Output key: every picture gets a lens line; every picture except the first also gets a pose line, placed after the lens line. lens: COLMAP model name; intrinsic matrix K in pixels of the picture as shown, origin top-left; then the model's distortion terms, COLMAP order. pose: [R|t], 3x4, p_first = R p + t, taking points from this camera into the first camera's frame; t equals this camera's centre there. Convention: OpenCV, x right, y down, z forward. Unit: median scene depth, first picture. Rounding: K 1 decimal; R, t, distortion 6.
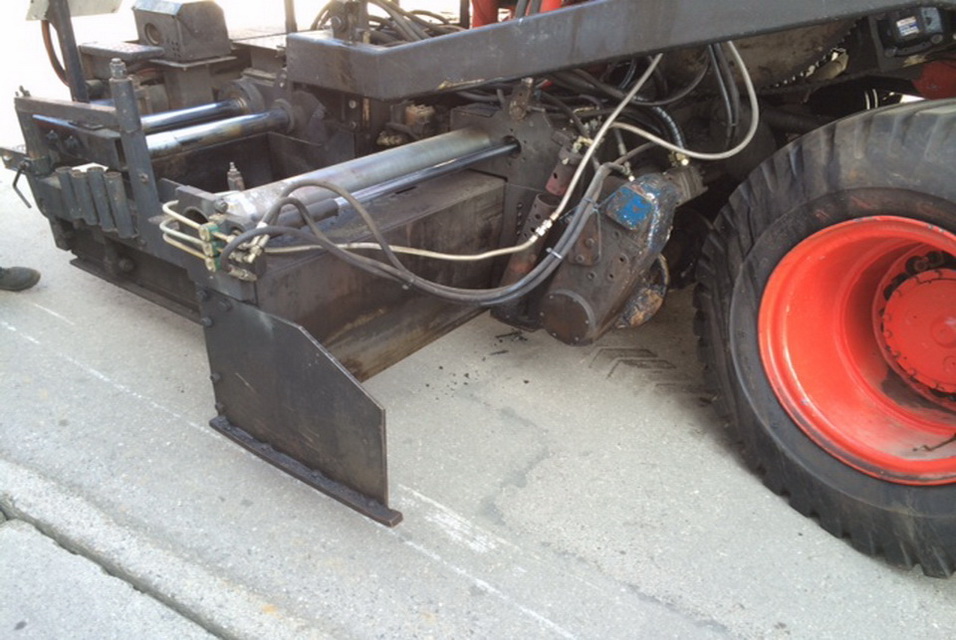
lens RADIAL K [[817.0, 0, 486.2], [0, 817.0, 318.0], [0, 0, 1]] dist [0.104156, -0.124744]
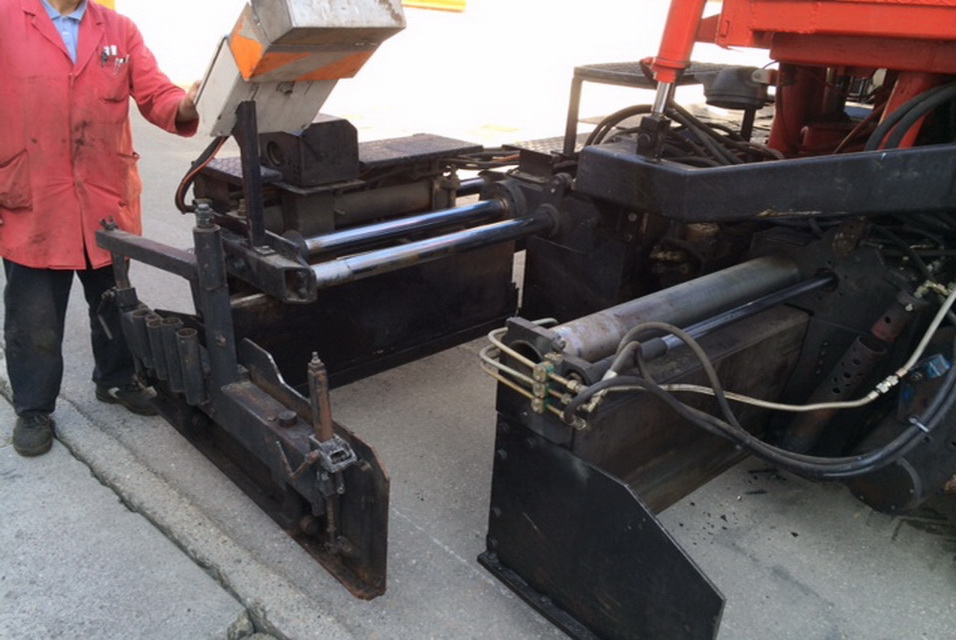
lens RADIAL K [[810.9, 0, 478.5], [0, 810.9, 290.4], [0, 0, 1]] dist [0.098960, -0.112790]
pose [[0.984414, 0.082948, -0.155074, -0.204517], [-0.098894, 0.990250, -0.098105, -0.073114], [0.145424, 0.111911, 0.983020, 0.067813]]
